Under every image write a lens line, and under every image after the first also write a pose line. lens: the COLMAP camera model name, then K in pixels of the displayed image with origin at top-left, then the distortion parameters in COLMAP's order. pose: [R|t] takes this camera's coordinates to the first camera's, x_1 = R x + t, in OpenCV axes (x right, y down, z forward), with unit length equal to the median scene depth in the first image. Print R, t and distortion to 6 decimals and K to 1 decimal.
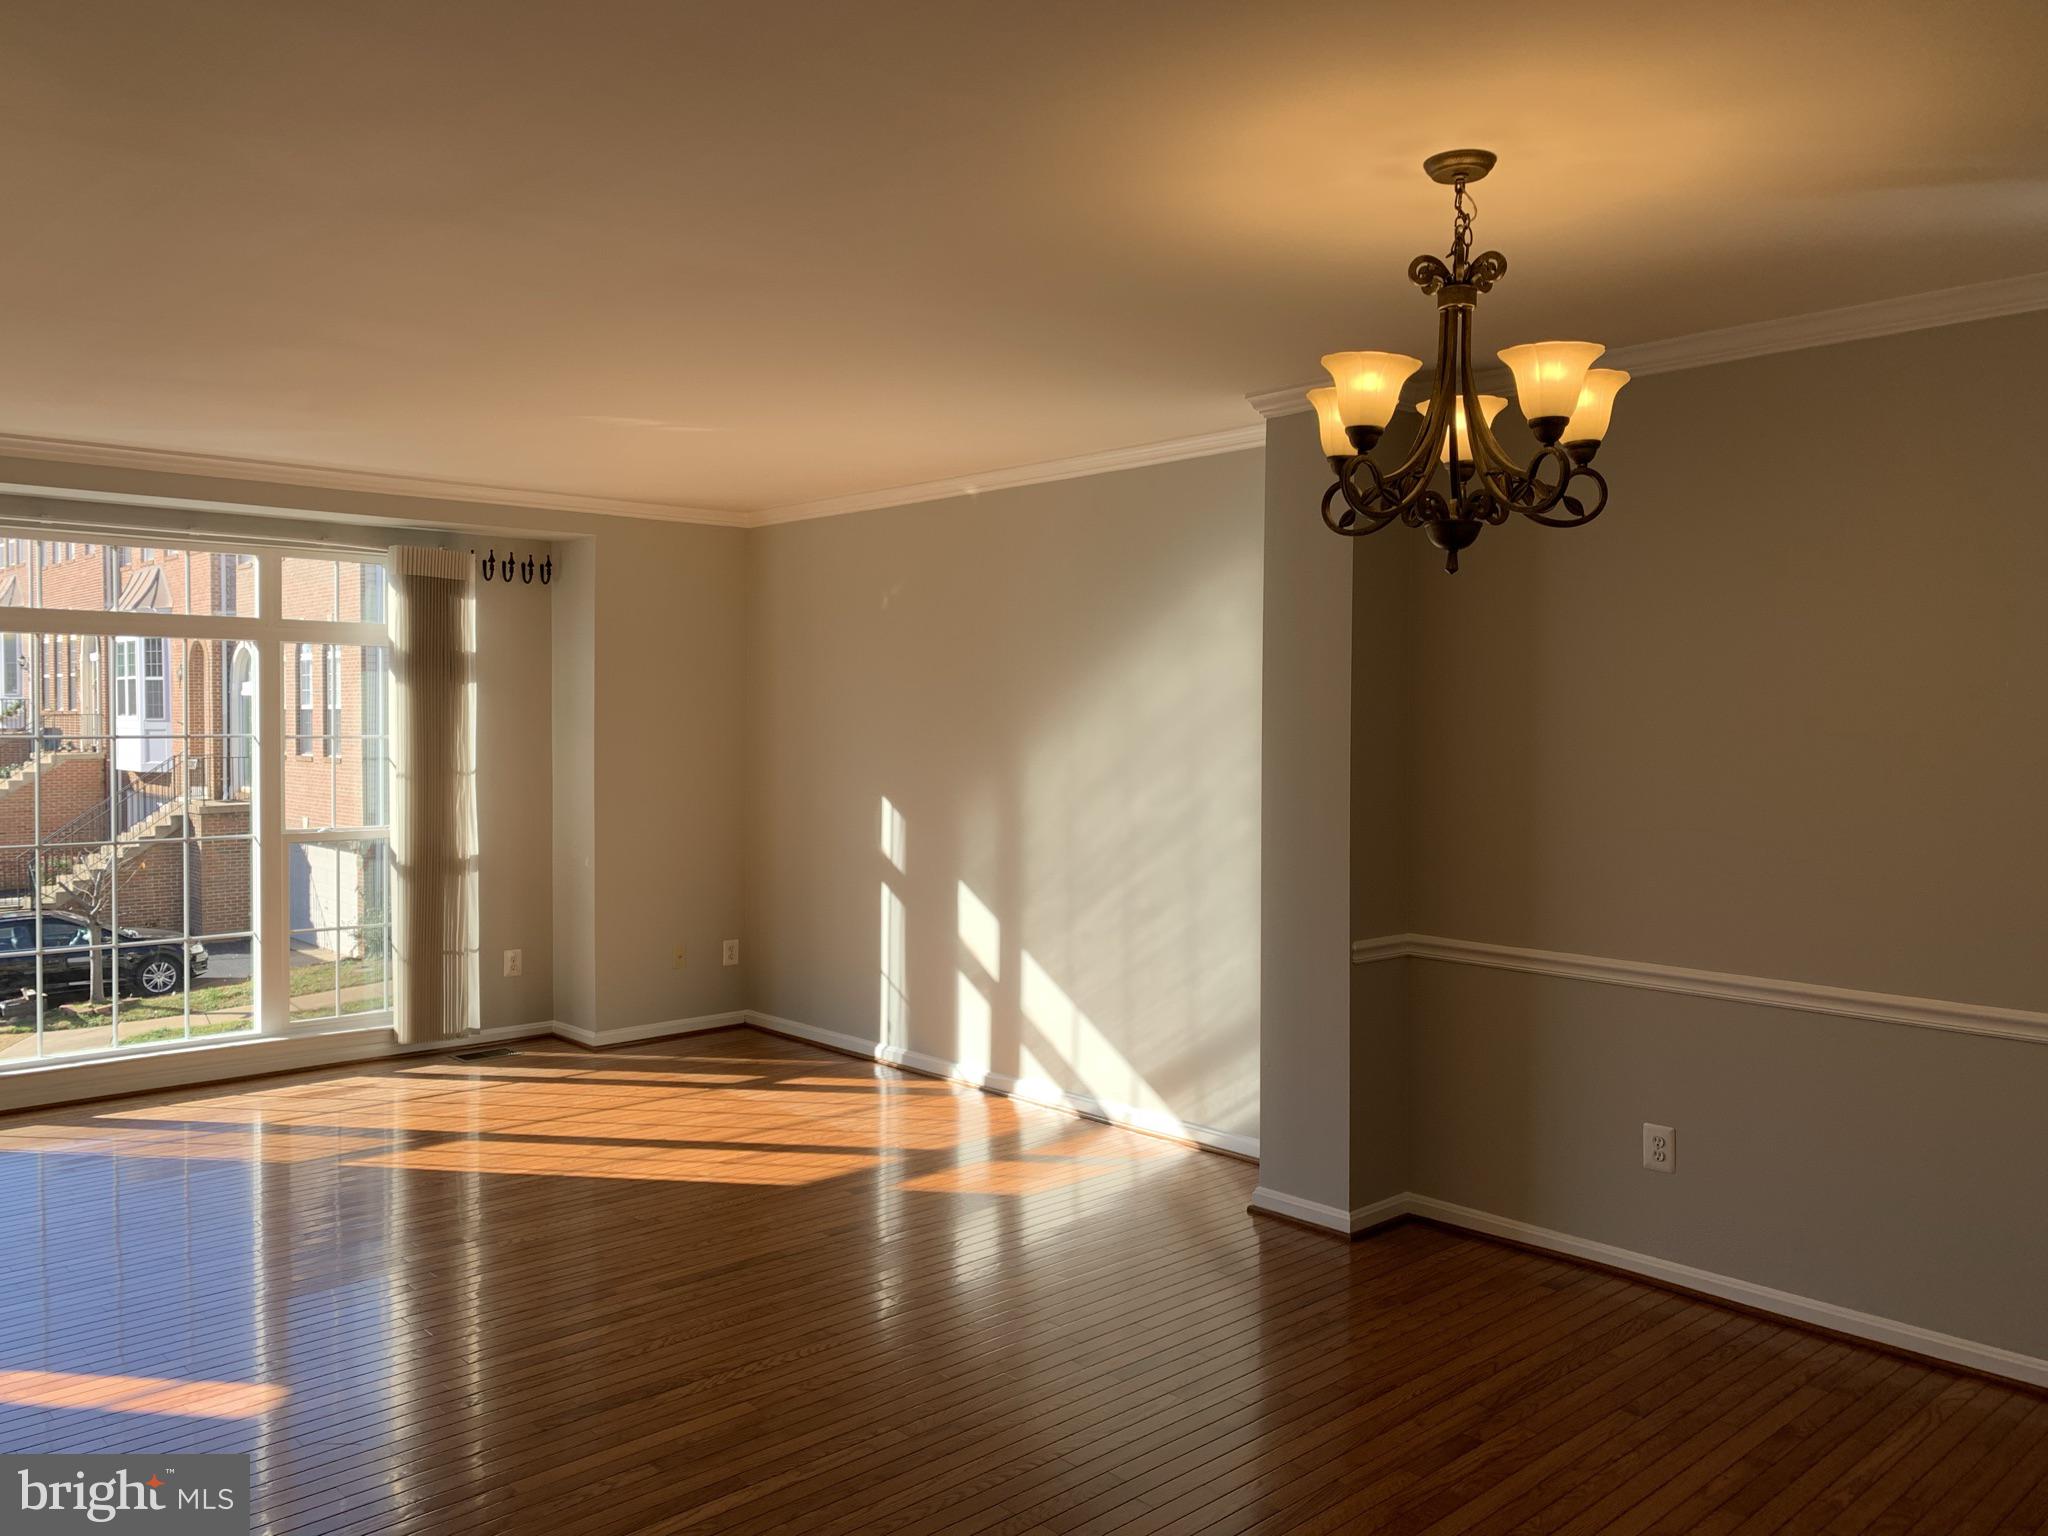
lens RADIAL K [[1546.5, 0, 1028.8], [0, 1546.5, 756.9], [0, 0, 1]] dist [0.008848, -0.020343]
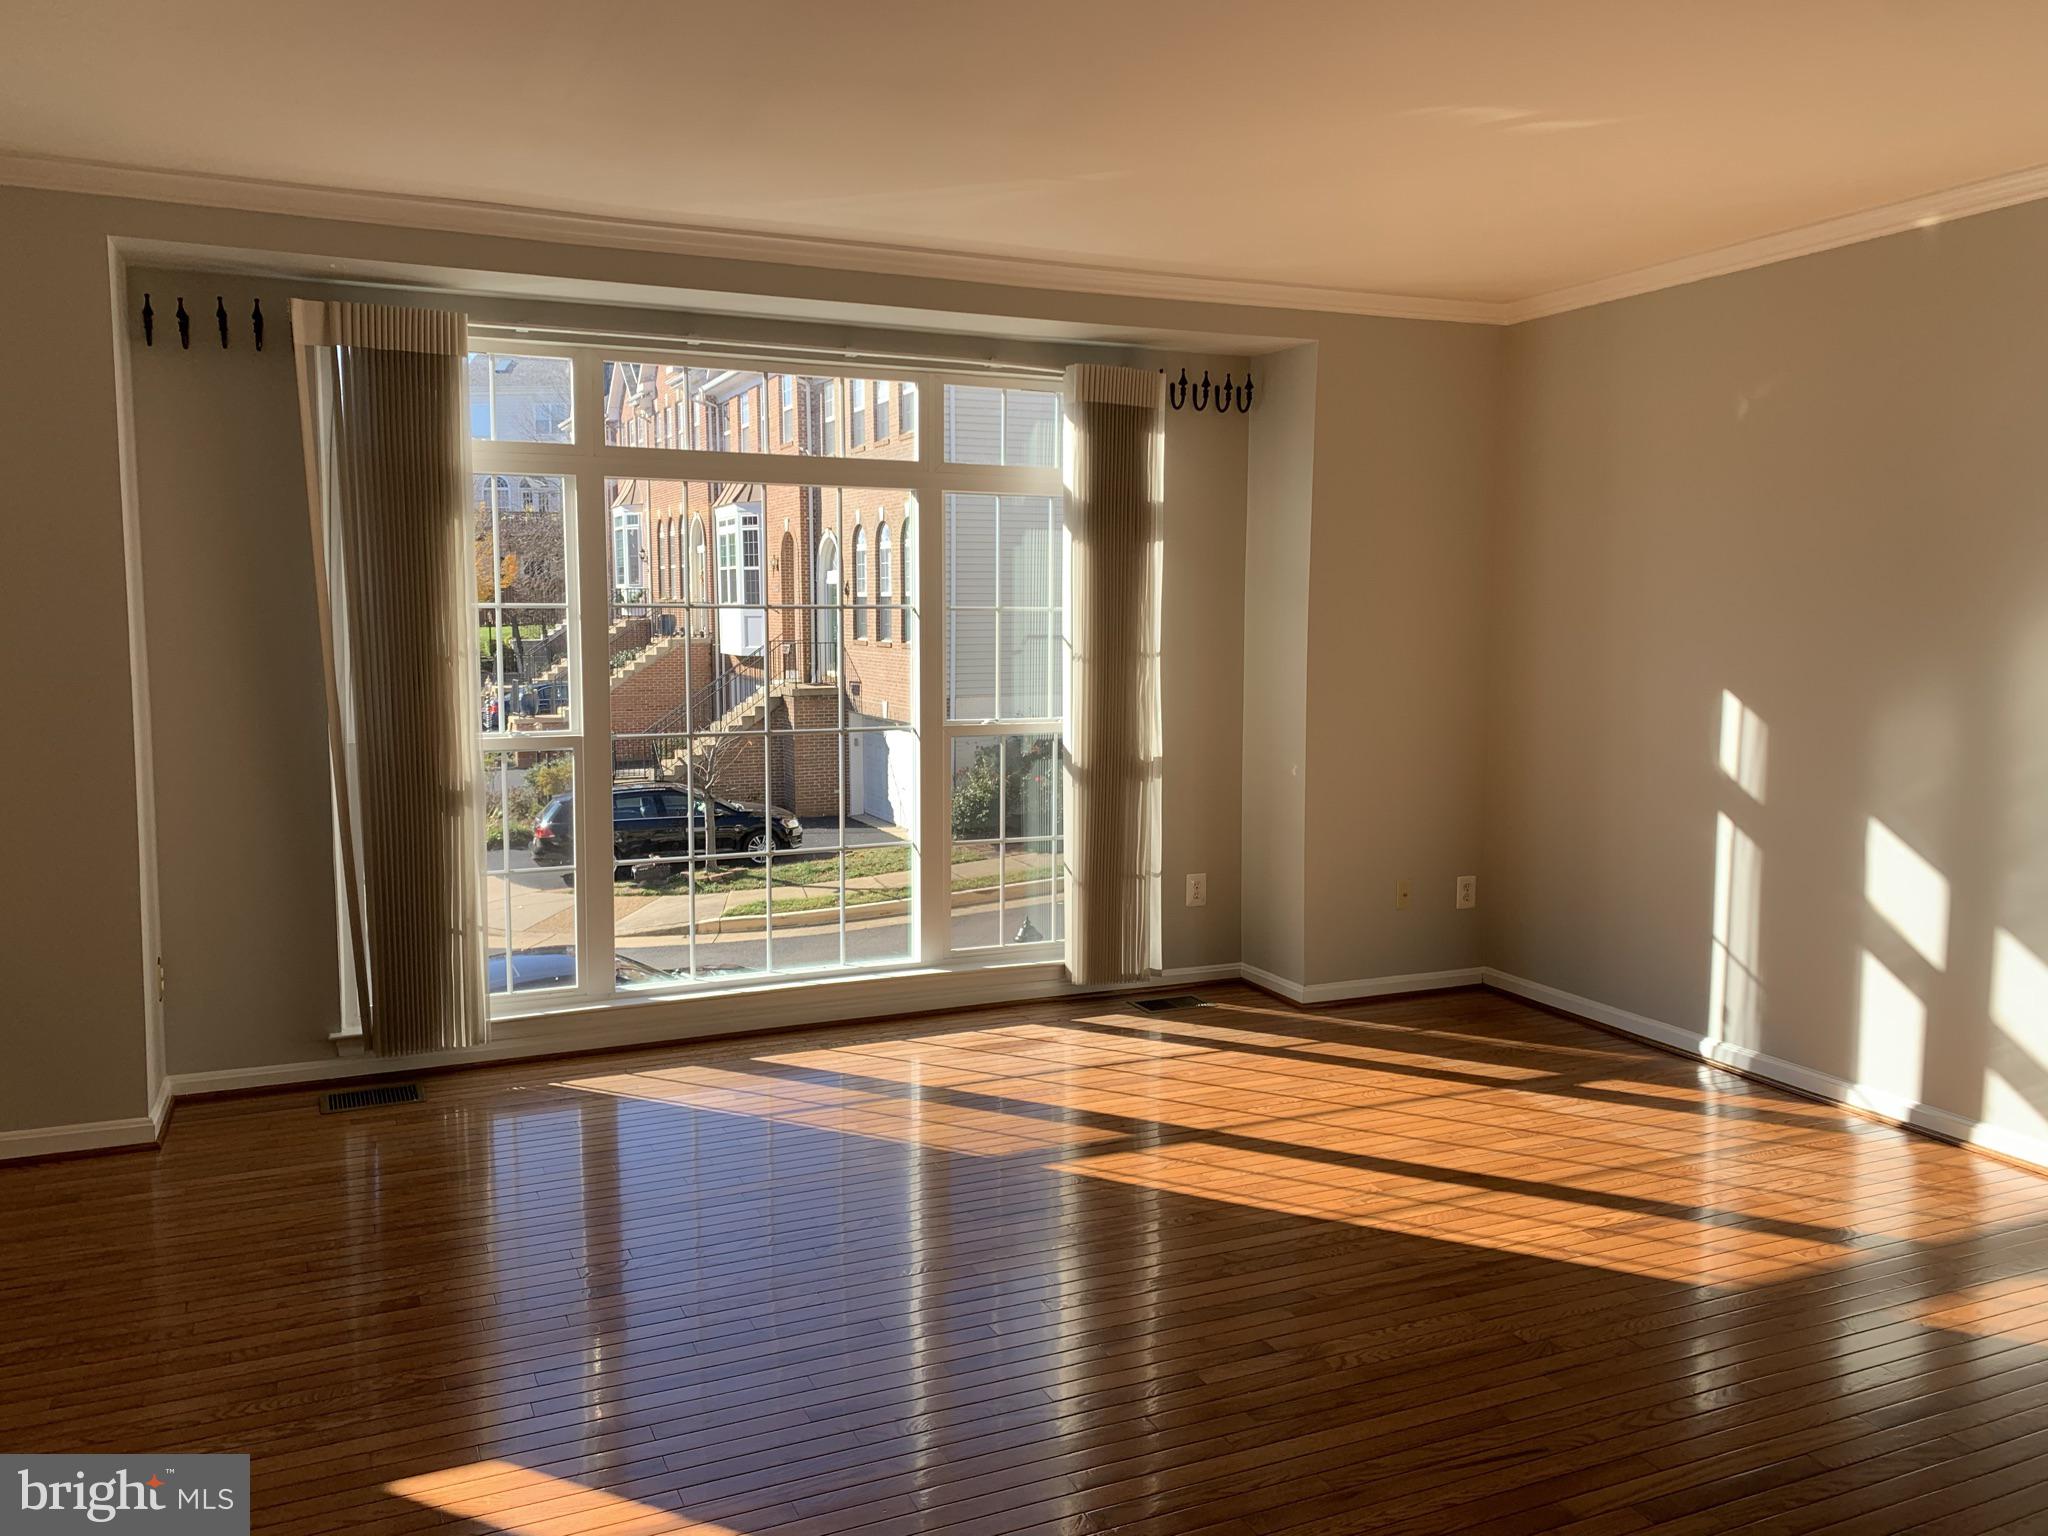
lens RADIAL K [[1548.8, 0, 1024.0], [0, 1548.8, 768.0], [0, 0, 1]] dist [0.147619, -0.186601]
pose [[0.943609, 0.032214, -0.329492, -0.157614], [-0.006614, 0.996890, 0.078523, 0.006174], [0.330997, -0.071916, 0.940887, 0.216483]]
